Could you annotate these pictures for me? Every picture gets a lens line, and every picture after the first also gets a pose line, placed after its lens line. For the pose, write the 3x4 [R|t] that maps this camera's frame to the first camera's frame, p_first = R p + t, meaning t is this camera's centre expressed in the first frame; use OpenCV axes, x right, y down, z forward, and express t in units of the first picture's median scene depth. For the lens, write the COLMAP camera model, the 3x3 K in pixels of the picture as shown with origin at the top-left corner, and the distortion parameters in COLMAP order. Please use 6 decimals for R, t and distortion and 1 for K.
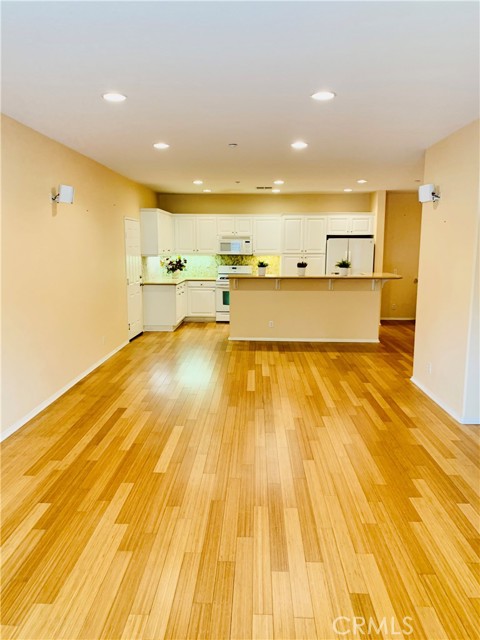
lens RADIAL K [[484.2, 0, 240.7], [0, 484.2, 324.7], [0, 0, 1]] dist [0.033276, -0.030945]
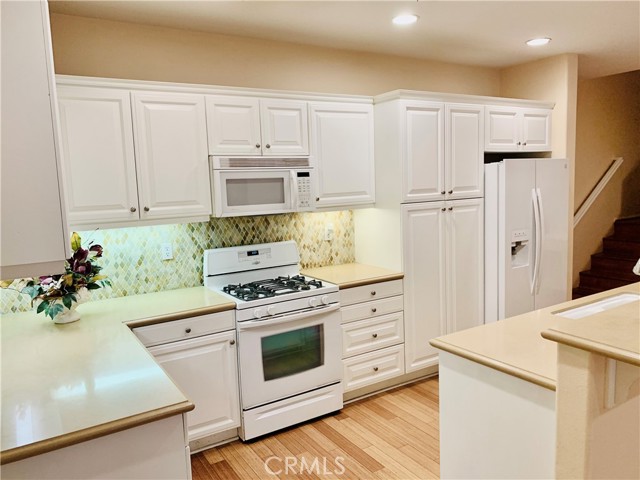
lens RADIAL K [[484.2, 0, 318.5], [0, 484.2, 239.6], [0, 0, 1]] dist [0.033276, -0.030945]
pose [[0.821237, -0.103972, 0.561035, -0.169688], [0.126658, 0.991945, -0.001572, -0.123758], [-0.556352, 0.072351, 0.827791, 0.718134]]
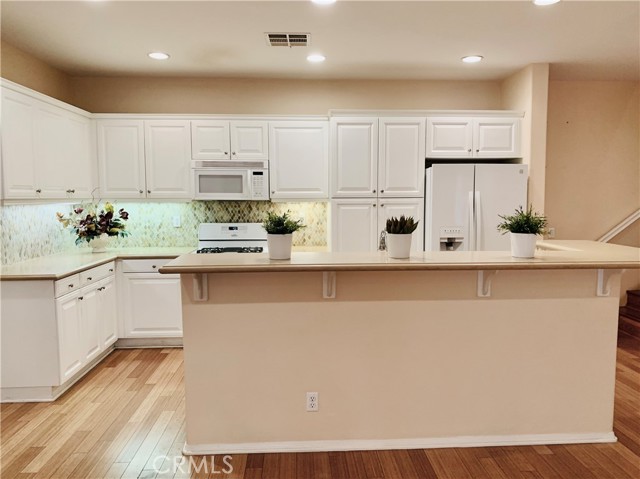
lens RADIAL K [[484.2, 0, 335.9], [0, 484.2, 239.8], [0, 0, 1]] dist [0.033276, -0.030945]
pose [[0.993655, -0.015931, 0.111336, 0.035846], [0.023296, 0.997602, -0.065168, -0.073980], [-0.110030, 0.067348, 0.991644, 0.529011]]
